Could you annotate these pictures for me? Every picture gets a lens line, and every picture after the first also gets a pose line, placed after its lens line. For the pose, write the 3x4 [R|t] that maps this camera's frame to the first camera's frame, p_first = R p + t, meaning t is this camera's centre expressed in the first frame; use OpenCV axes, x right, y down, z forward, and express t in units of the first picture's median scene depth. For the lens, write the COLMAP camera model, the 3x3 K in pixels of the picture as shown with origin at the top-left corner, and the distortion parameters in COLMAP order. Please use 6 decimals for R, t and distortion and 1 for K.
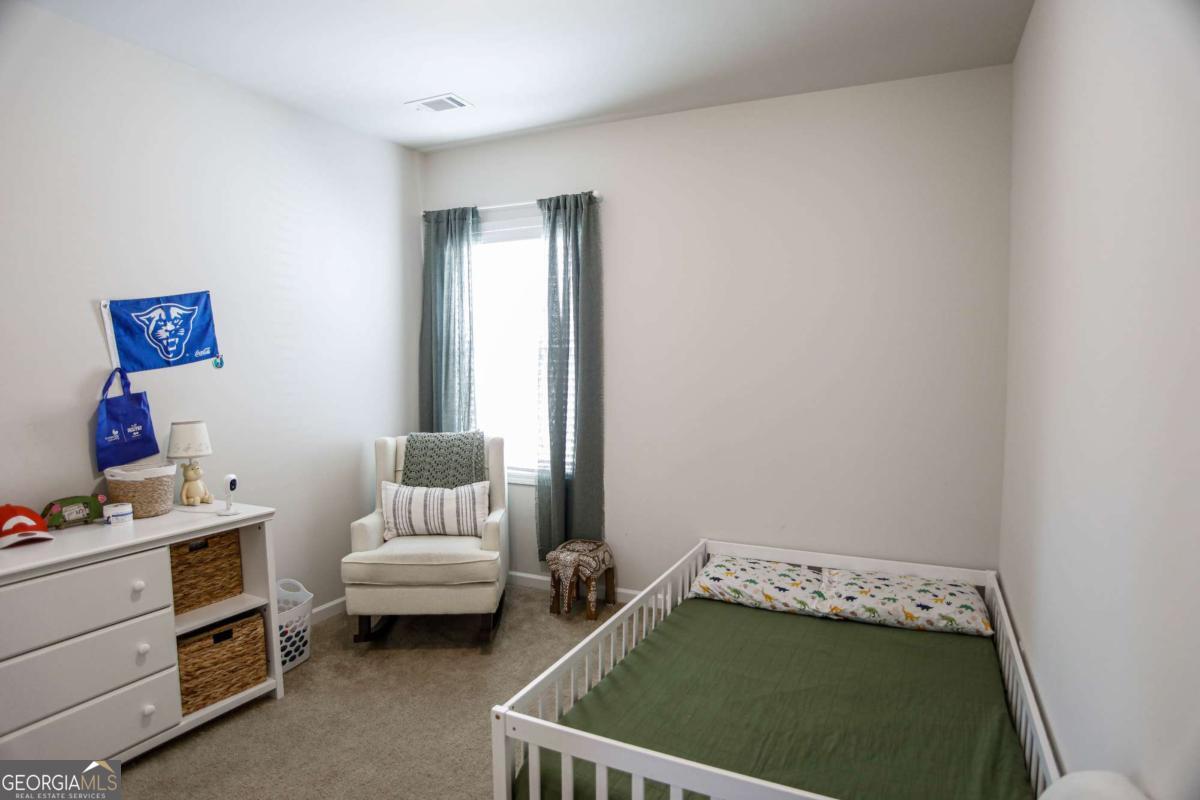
lens RADIAL K [[676.5, 0, 601.1], [0, 676.5, 403.2], [0, 0, 1]] dist [-0.114110, 0.064654]
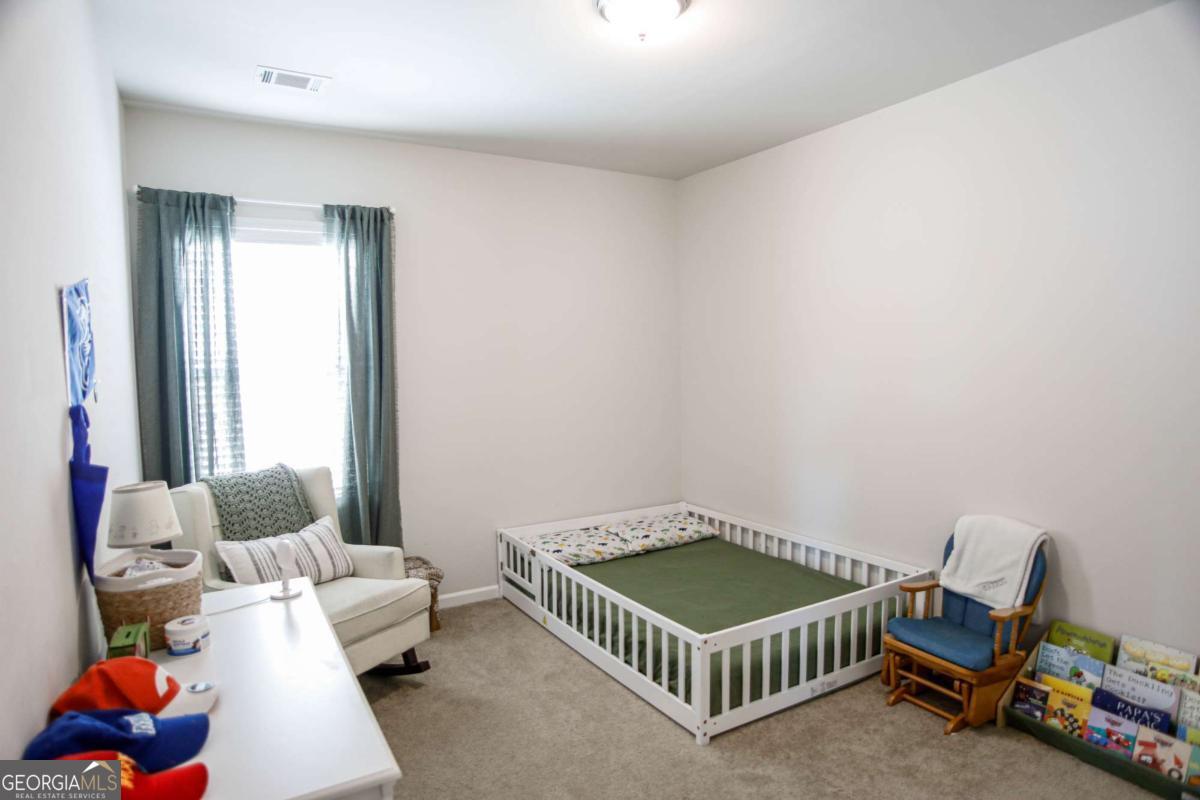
lens RADIAL K [[676.5, 0, 601.1], [0, 676.5, 403.2], [0, 0, 1]] dist [-0.114110, 0.064654]
pose [[0.553474, -0.060795, 0.830645, -0.771134], [0.077967, 0.996735, 0.021000, -0.025610], [-0.829209, 0.053140, 0.556406, 0.232103]]
